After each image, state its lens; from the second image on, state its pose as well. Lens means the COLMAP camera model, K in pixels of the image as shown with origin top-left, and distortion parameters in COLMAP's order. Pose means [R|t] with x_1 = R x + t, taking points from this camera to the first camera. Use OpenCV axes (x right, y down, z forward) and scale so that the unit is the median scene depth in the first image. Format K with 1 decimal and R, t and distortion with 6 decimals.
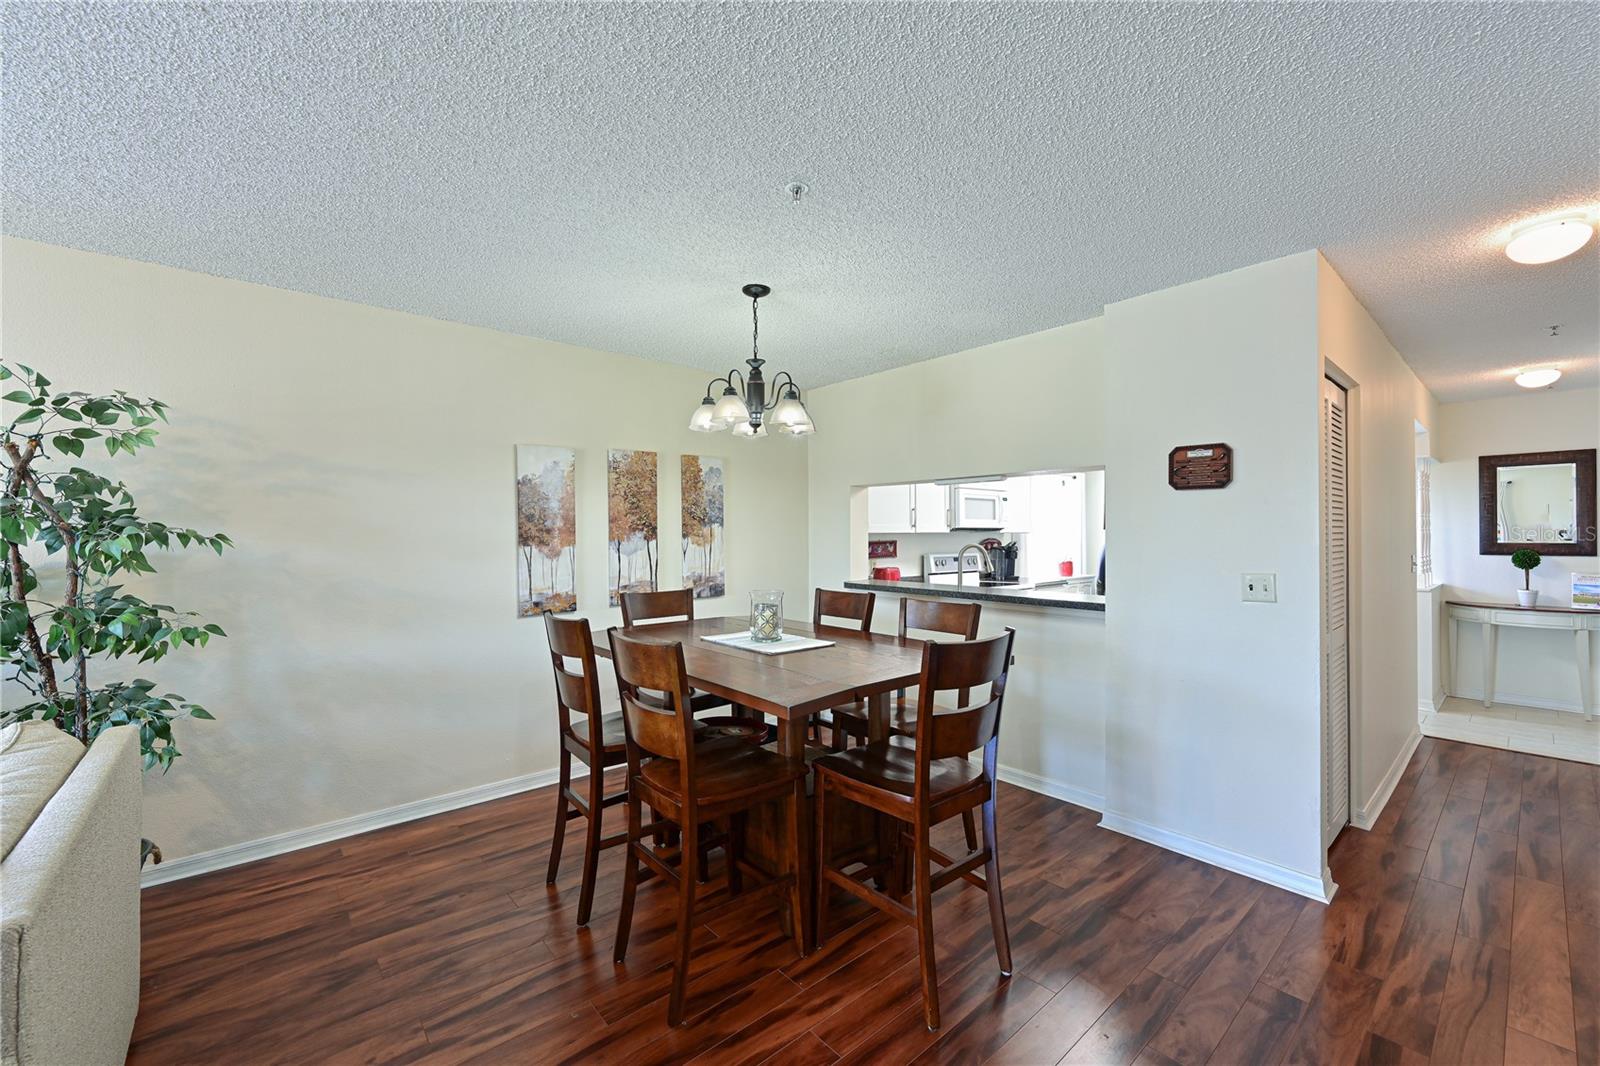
lens RADIAL K [[643.0, 0, 795.3], [0, 643.0, 528.8], [0, 0, 1]] dist [-0.003728, 0.000832]
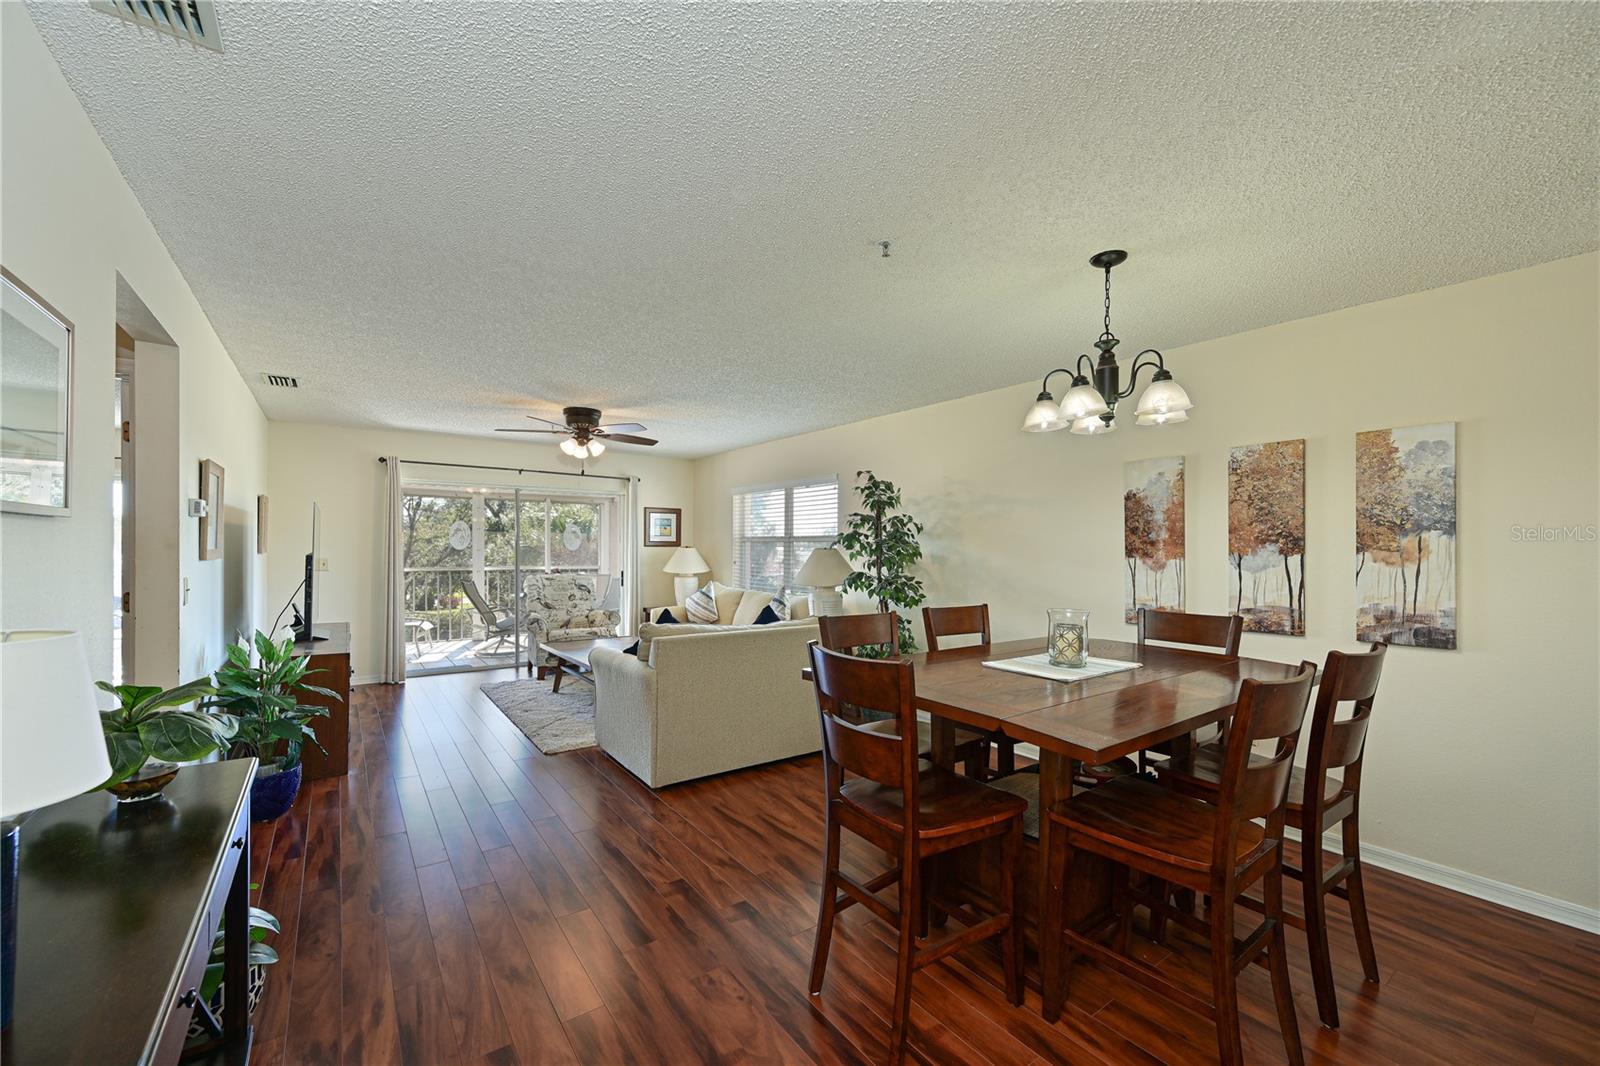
lens RADIAL K [[643.0, 0, 818.6], [0, 643.0, 552.1], [0, 0, 1]] dist [-0.003728, 0.000832]
pose [[-0.070047, 0.010420, -0.997489, 0.649134], [0.001737, 0.999945, 0.010324, 0.005959], [0.997542, -0.001009, -0.070061, 0.544644]]
